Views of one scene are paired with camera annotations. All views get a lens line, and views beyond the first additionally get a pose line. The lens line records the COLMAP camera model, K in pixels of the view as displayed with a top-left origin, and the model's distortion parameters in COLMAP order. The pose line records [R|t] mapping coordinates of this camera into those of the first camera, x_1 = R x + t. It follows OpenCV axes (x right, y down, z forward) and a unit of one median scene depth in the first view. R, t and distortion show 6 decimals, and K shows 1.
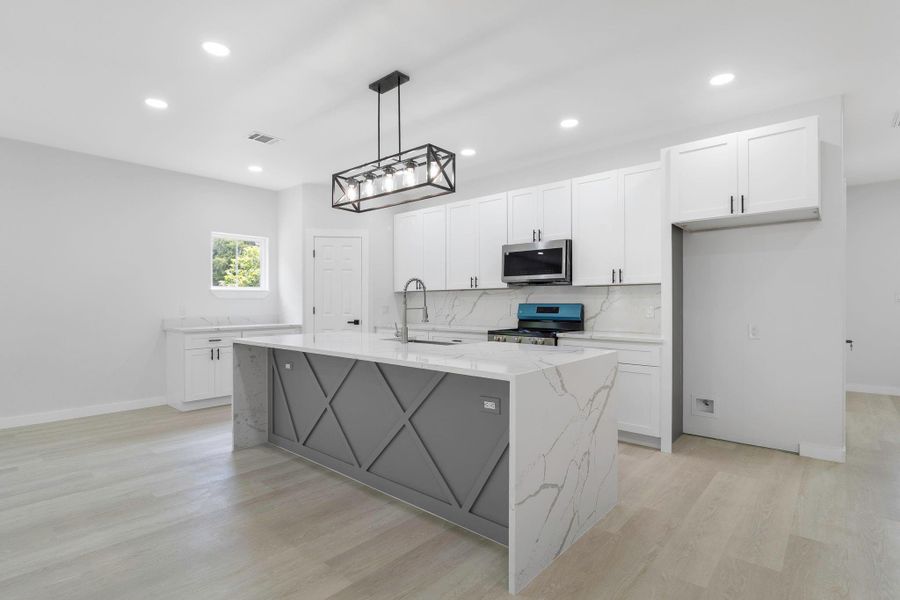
lens RADIAL K [[440.5, 0, 450.4], [0, 440.5, 305.5], [0, 0, 1]] dist [-0.004695, -0.000032]
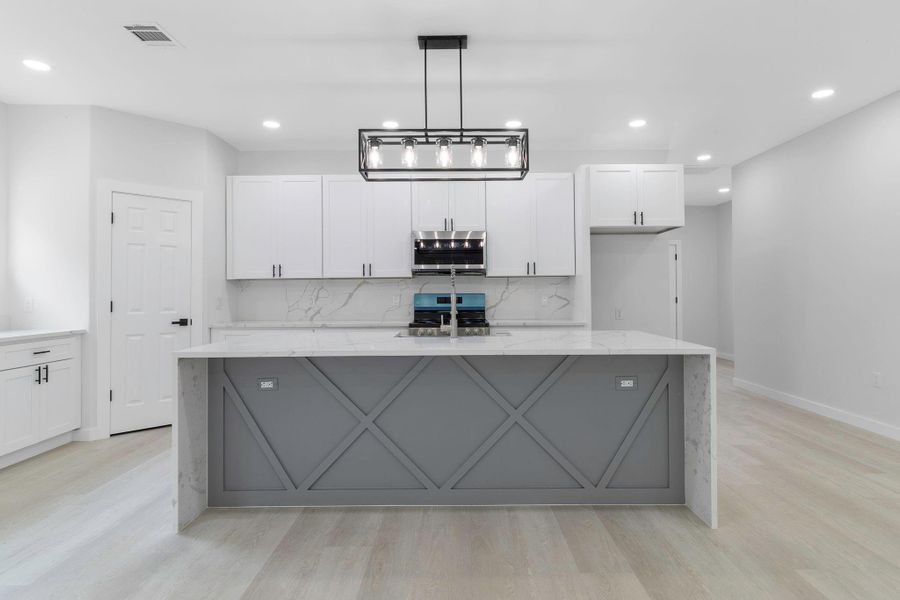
lens RADIAL K [[488.2, 0, 450.9], [0, 488.2, 291.4], [0, 0, 1]] dist [-0.001239, -0.001124]
pose [[0.752610, -0.001031, 0.658466, -0.633006], [0.009938, 0.999903, -0.009794, 0.001124], [-0.658392, 0.013915, 0.752547, 0.219280]]
